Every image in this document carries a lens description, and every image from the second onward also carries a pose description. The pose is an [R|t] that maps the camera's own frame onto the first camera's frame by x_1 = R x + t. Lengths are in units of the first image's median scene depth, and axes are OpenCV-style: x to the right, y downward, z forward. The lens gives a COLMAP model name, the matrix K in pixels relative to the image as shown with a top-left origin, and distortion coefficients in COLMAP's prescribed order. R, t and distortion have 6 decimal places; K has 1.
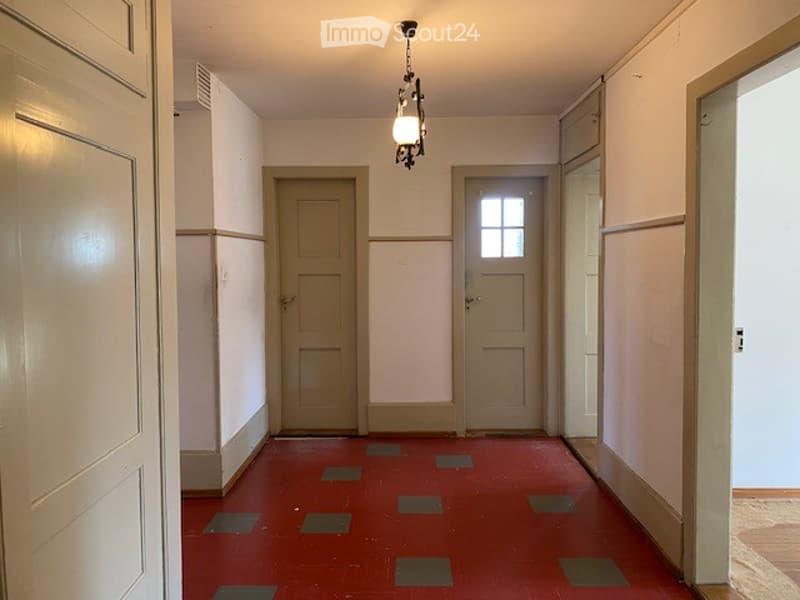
lens RADIAL K [[634.7, 0, 400.0], [0, 634.7, 300.0], [0, 0, 1]] dist [0.000494, -0.000305]
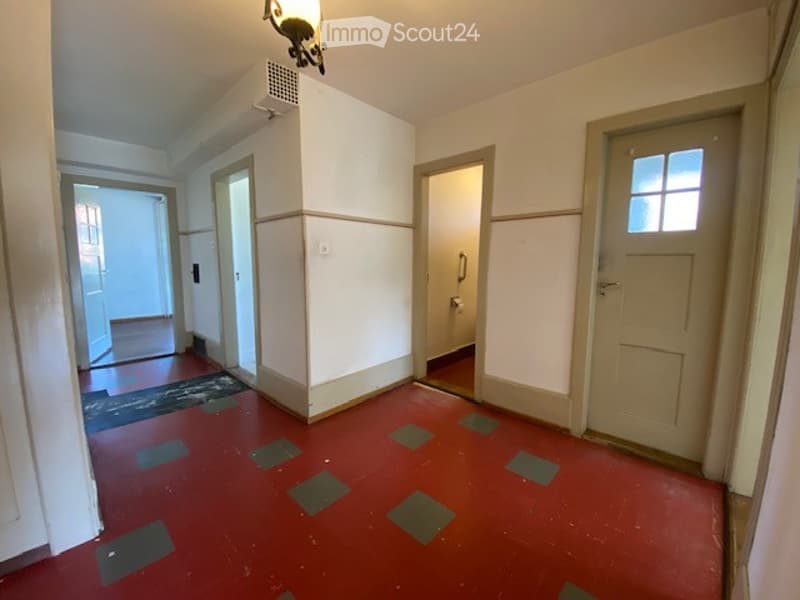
lens RADIAL K [[326.2, 0, 400.0], [0, 326.2, 300.0], [0, 0, 1]] dist [0.001258, -0.016428]
pose [[0.725717, 0.096252, -0.681227, 0.211570], [-0.050608, 0.994951, 0.086666, -0.003184], [0.686130, -0.028420, 0.726924, 0.503535]]
